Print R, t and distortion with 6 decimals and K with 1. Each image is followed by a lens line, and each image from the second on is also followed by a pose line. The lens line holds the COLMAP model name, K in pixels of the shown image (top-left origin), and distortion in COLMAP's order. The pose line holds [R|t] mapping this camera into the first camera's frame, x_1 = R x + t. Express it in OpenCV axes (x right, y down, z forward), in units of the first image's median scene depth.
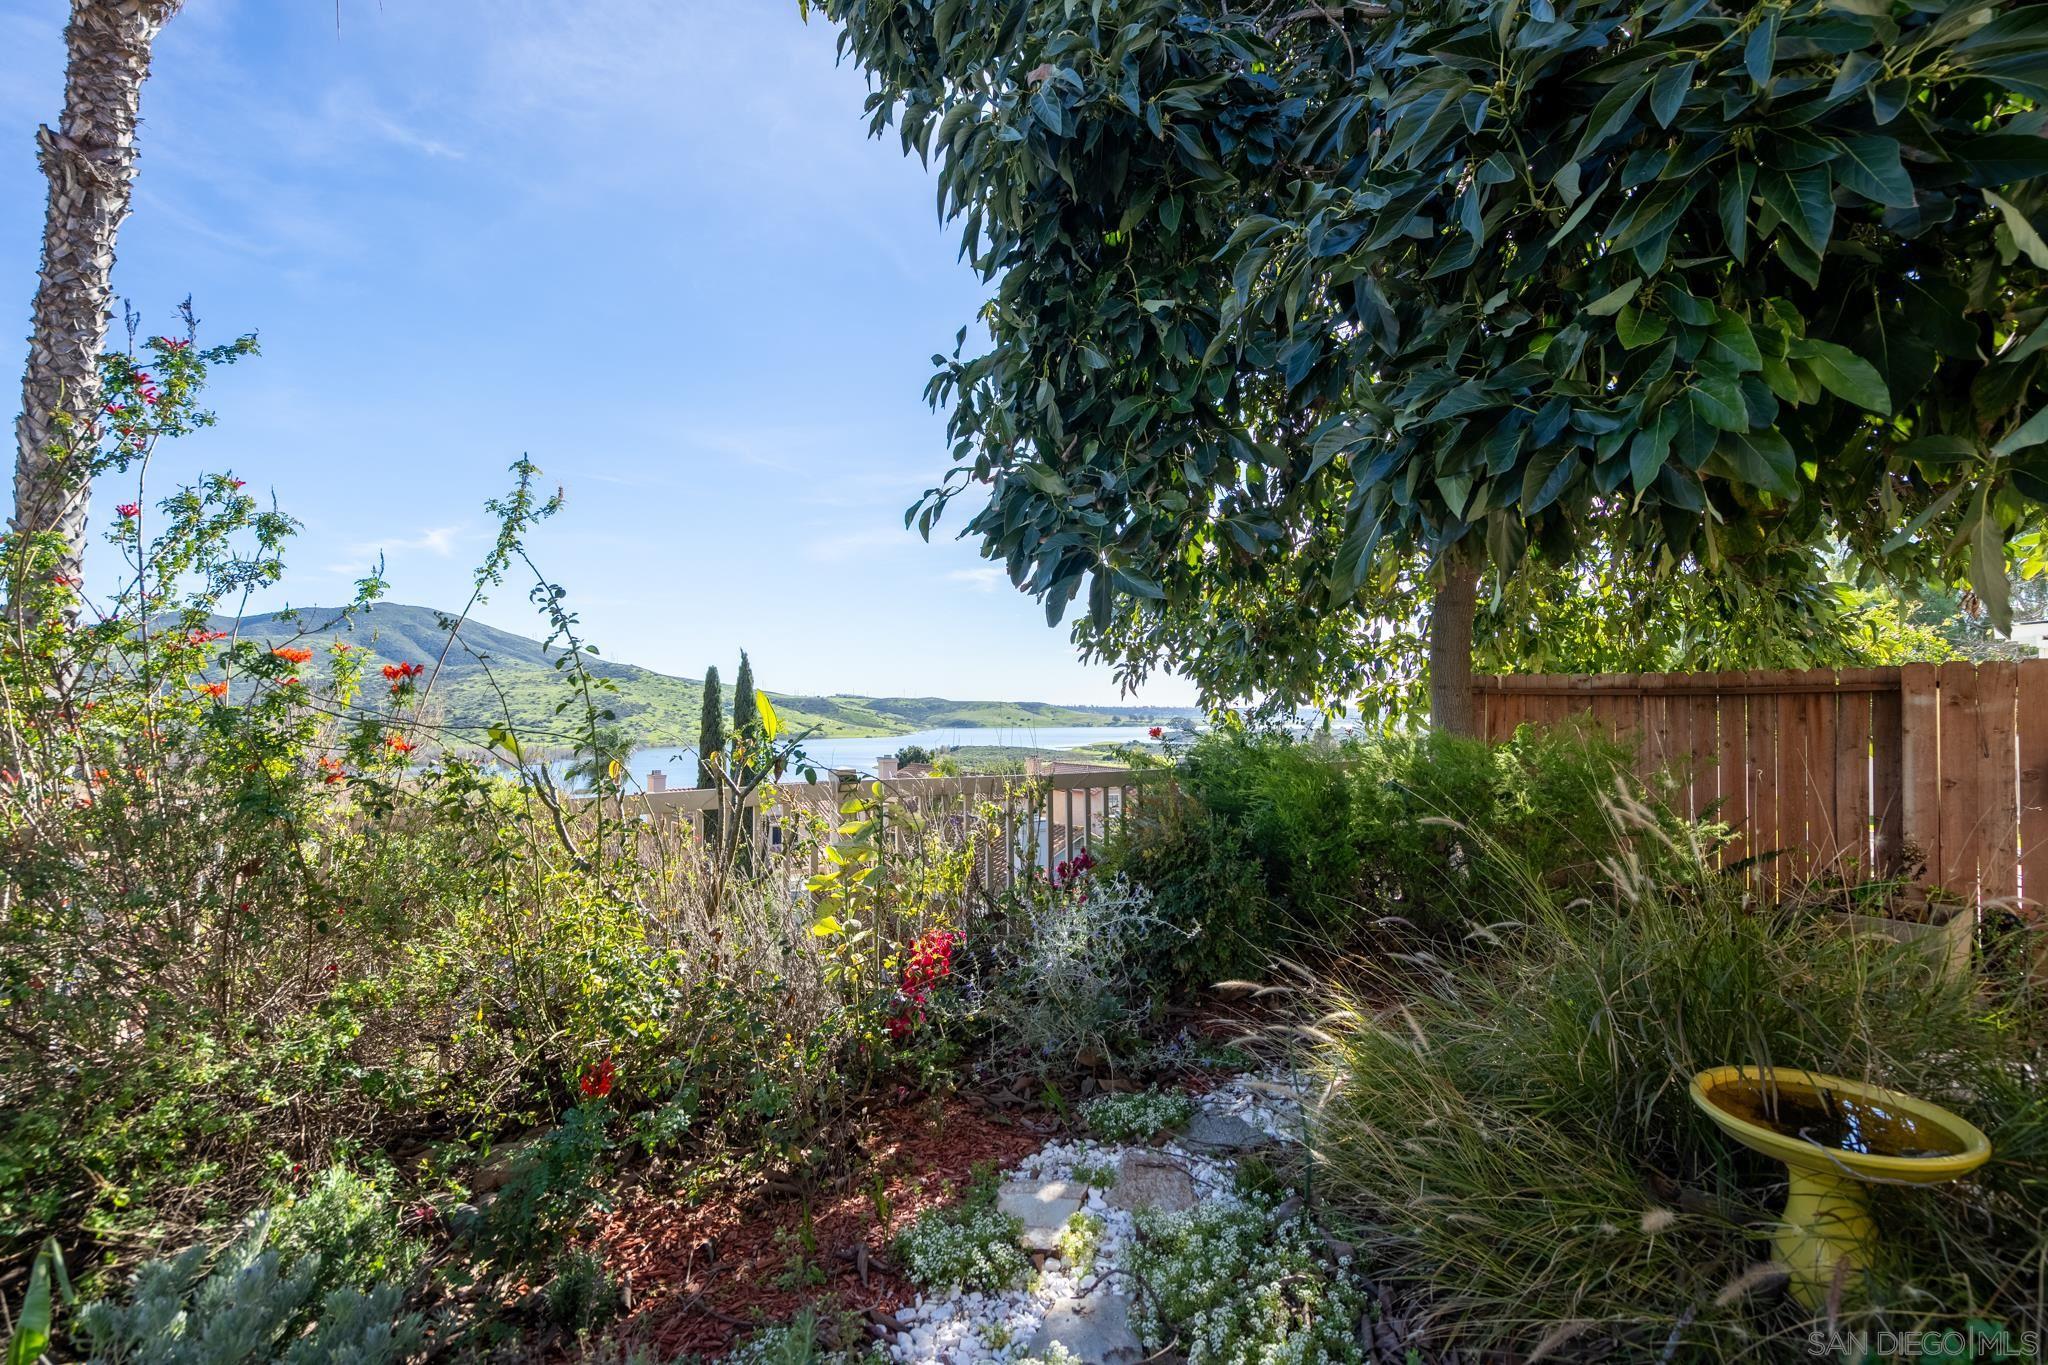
lens RADIAL K [[930.5, 0, 1018.9], [0, 930.5, 686.2], [0, 0, 1]] dist [-0.008514, 0.006623]
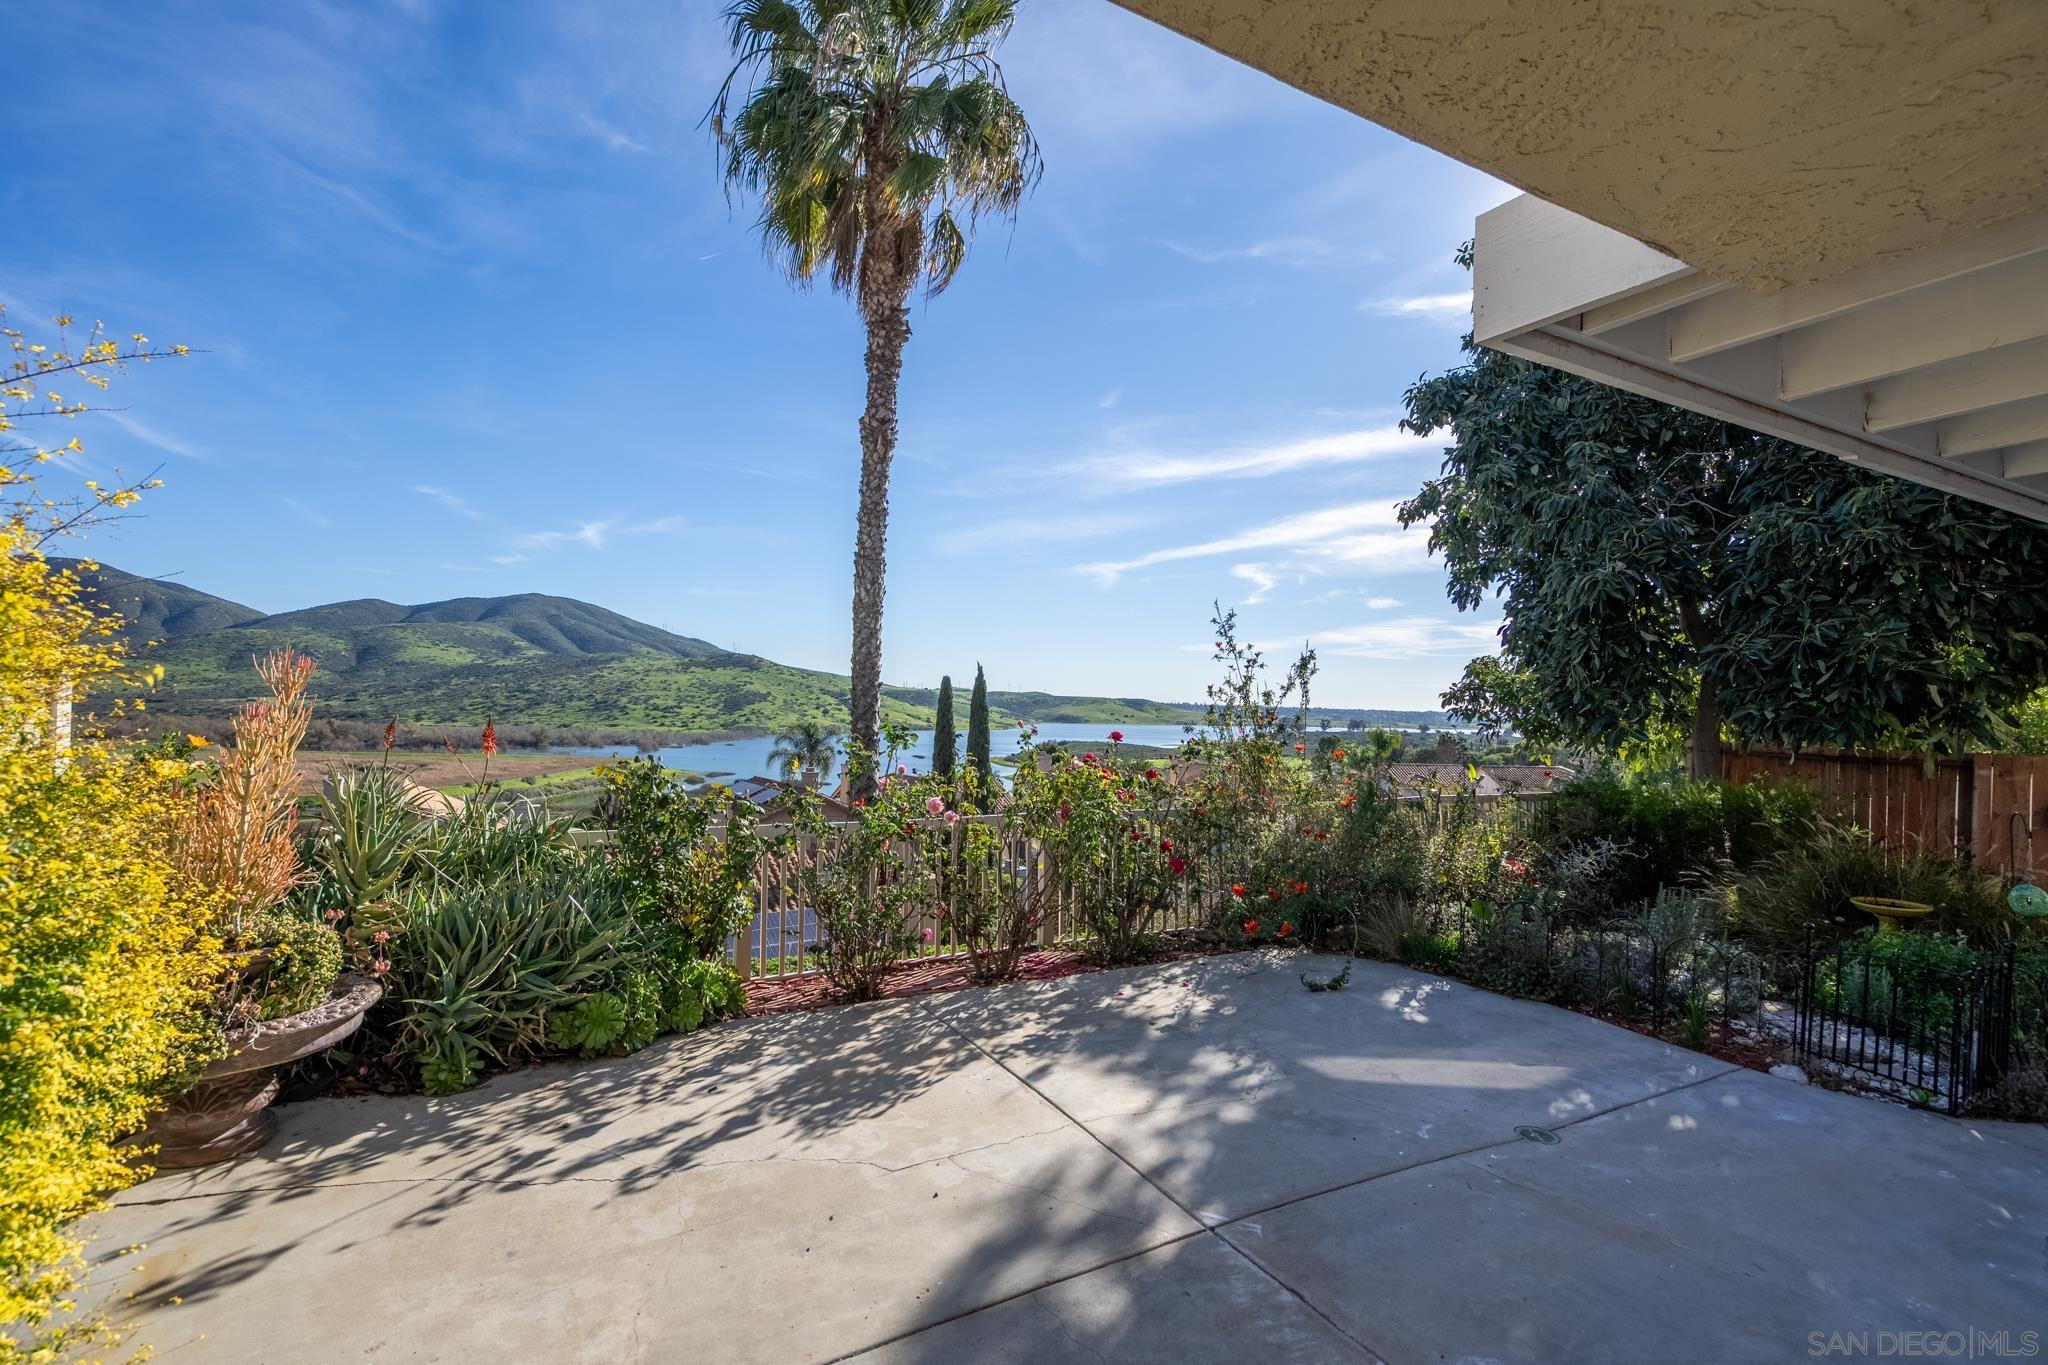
lens RADIAL K [[930.5, 0, 1010.1], [0, 930.5, 682.2], [0, 0, 1]] dist [-0.008514, 0.006623]
pose [[0.993468, 0.021062, -0.112152, -0.559380], [-0.020874, 0.999778, 0.002852, -0.089748], [0.112188, -0.000493, 0.993687, -0.771720]]
